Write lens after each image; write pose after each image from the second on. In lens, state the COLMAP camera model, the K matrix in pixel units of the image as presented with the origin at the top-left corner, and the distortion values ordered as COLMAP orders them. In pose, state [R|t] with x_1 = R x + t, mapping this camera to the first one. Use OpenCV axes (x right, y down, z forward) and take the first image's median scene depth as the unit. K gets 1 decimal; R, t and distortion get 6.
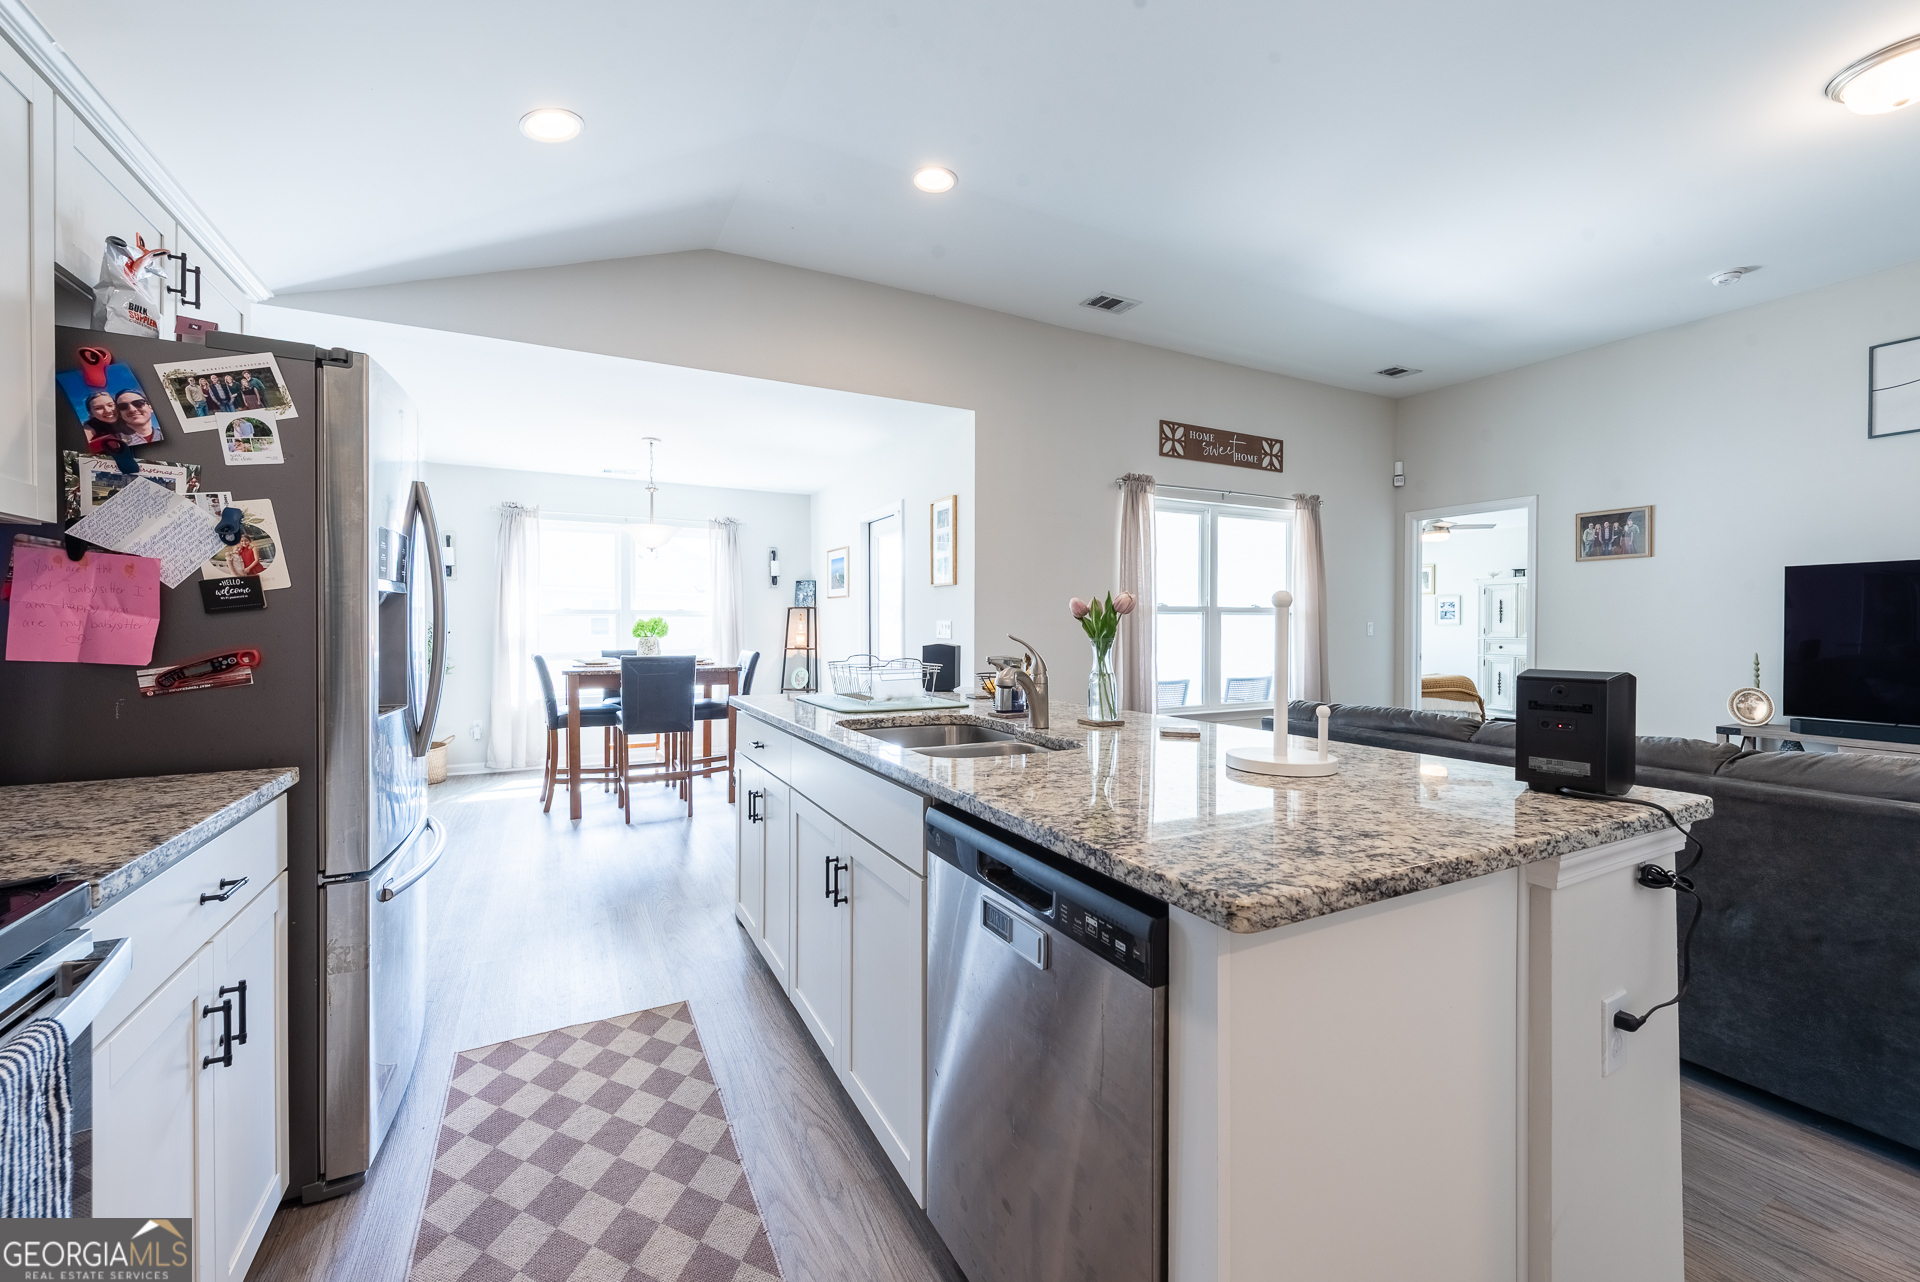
lens RADIAL K [[766.6, 0, 956.1], [0, 766.6, 637.9], [0, 0, 1]] dist [-0.000742, -0.000354]
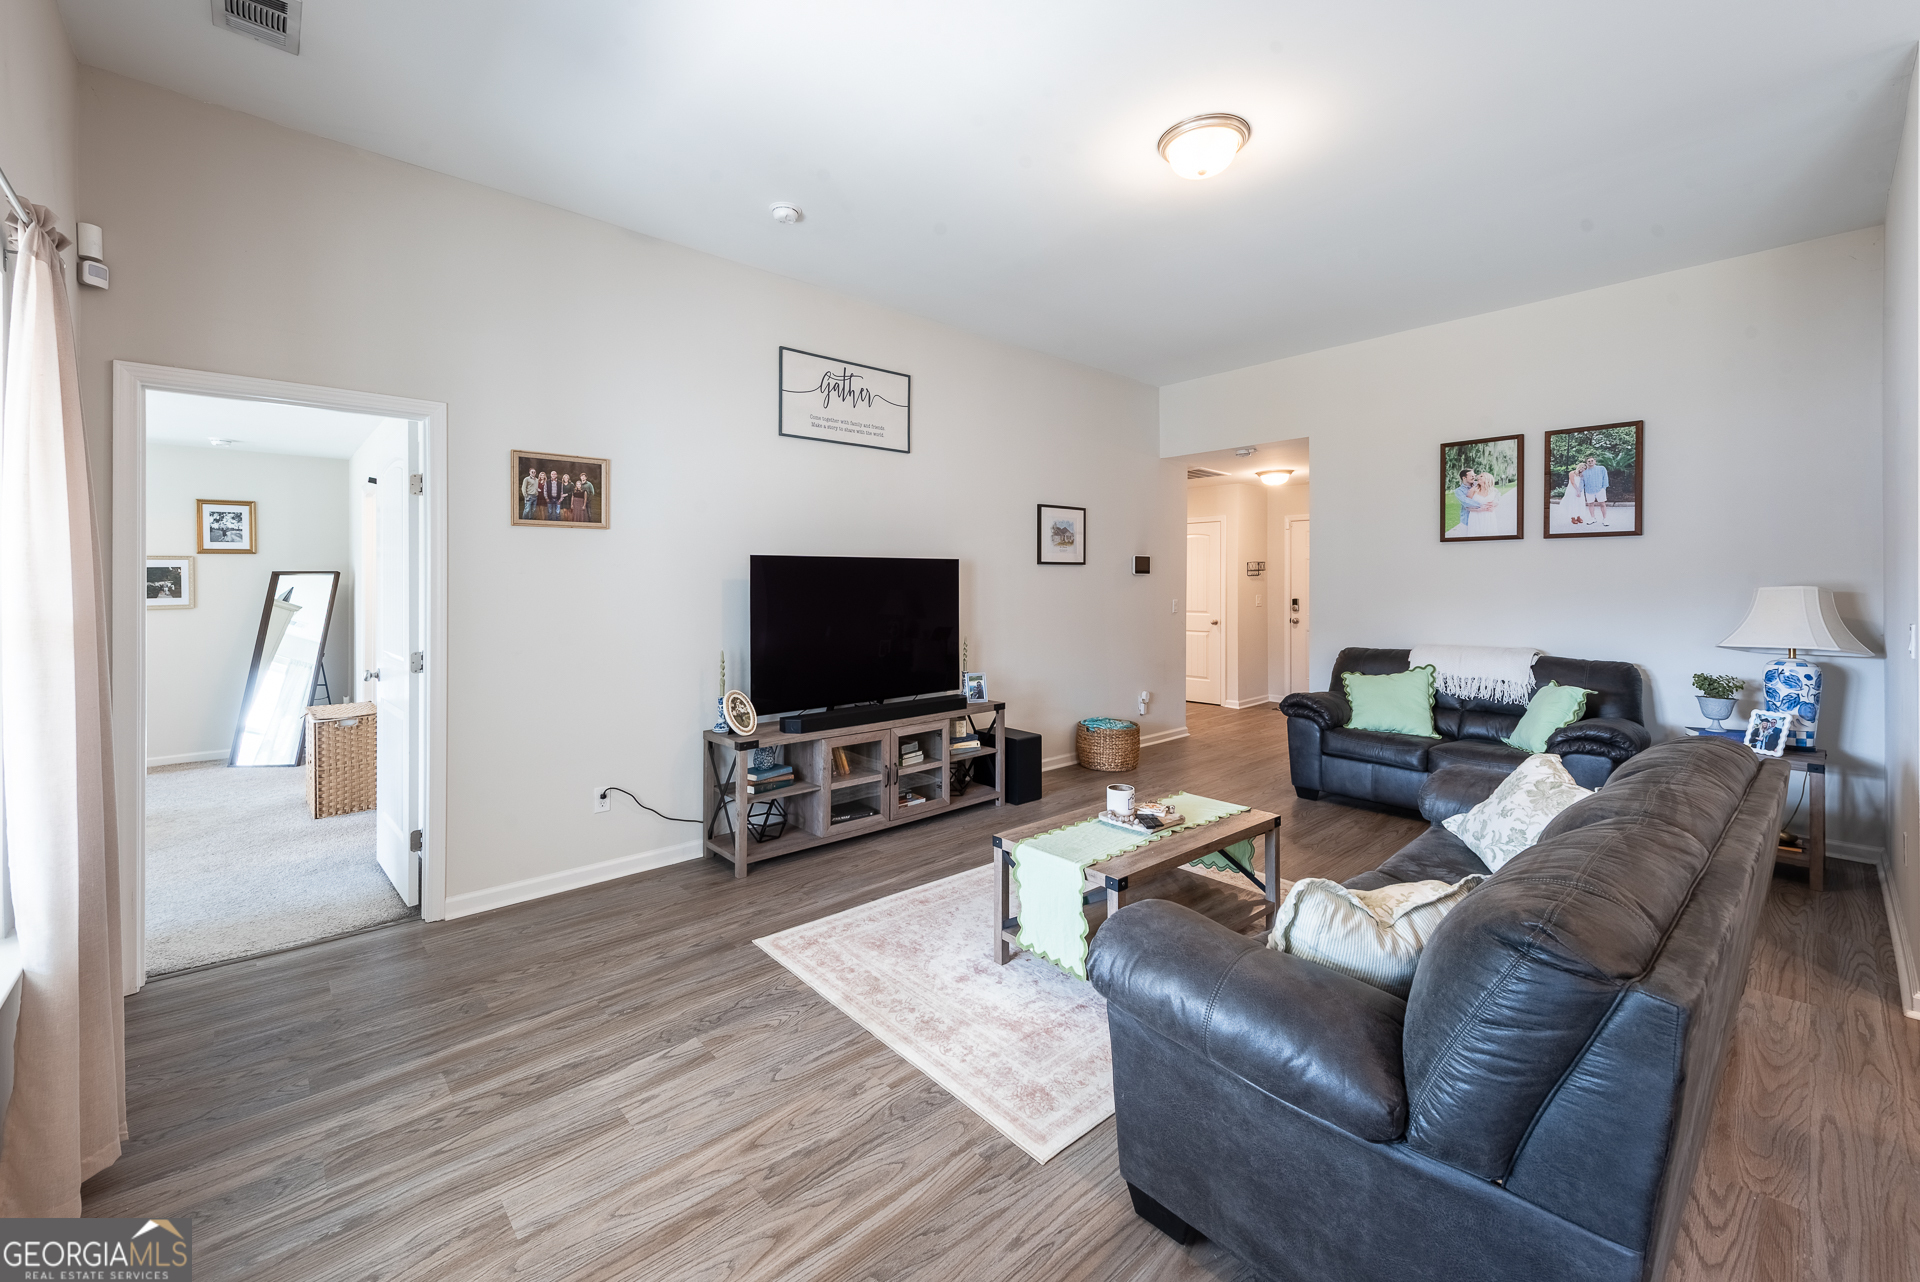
lens RADIAL K [[781.9, 0, 948.7], [0, 781.9, 579.4], [0, 0, 1]] dist [0.012037, -0.000439]
pose [[-0.248285, 0.005812, 0.968670, 0.116527], [0.018952, 0.999820, -0.001142, -0.060494], [-0.968502, 0.018075, -0.248351, 1.047294]]
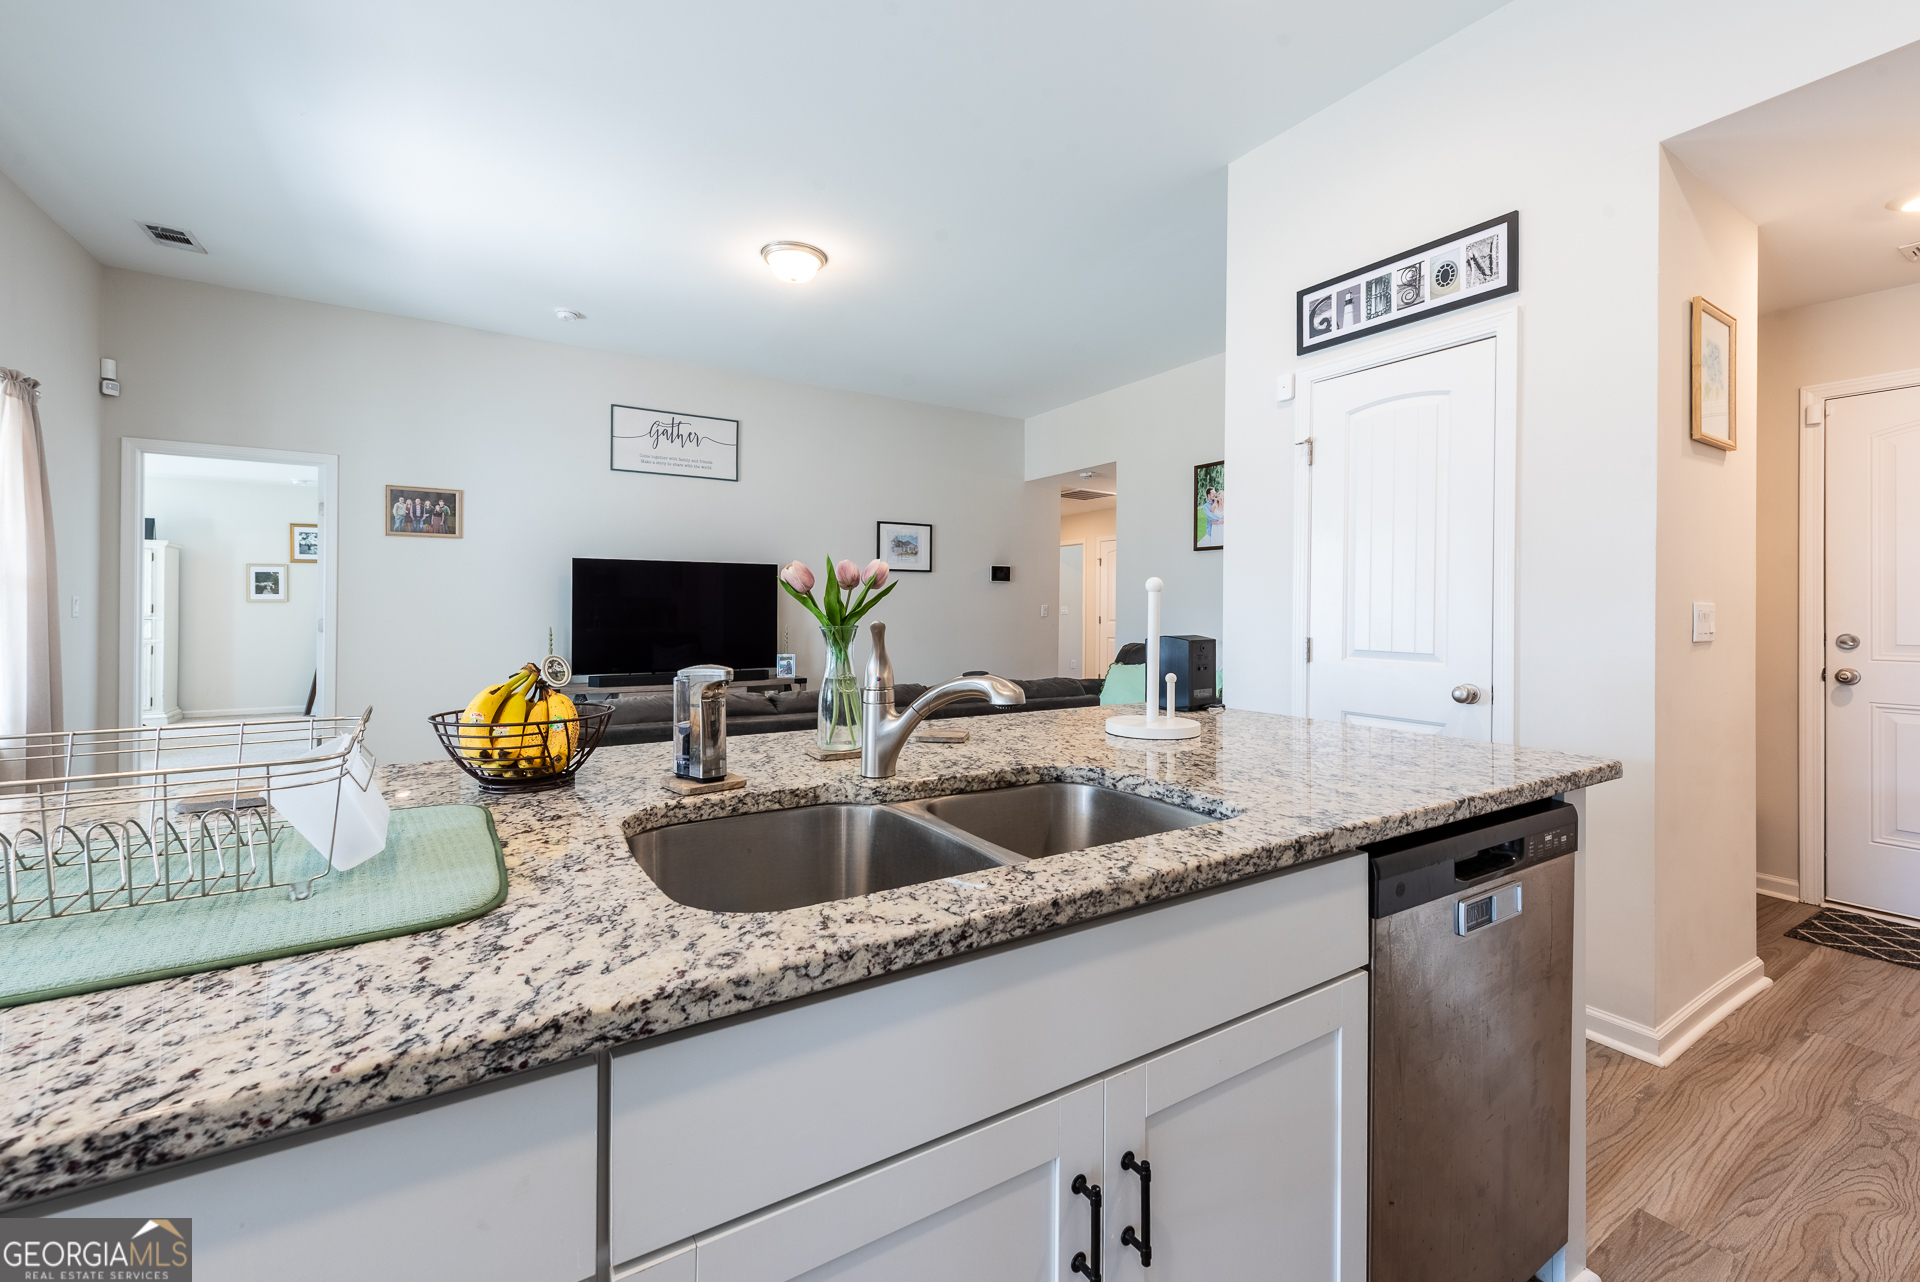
lens RADIAL K [[784.4, 0, 926.2], [0, 784.4, 607.0], [0, 0, 1]] dist [0.001183, -0.000395]
pose [[-0.051129, -0.001597, 0.998691, -0.274648], [0.010248, 0.999945, 0.002124, -0.010052], [-0.998639, 0.010344, -0.051110, 0.522985]]
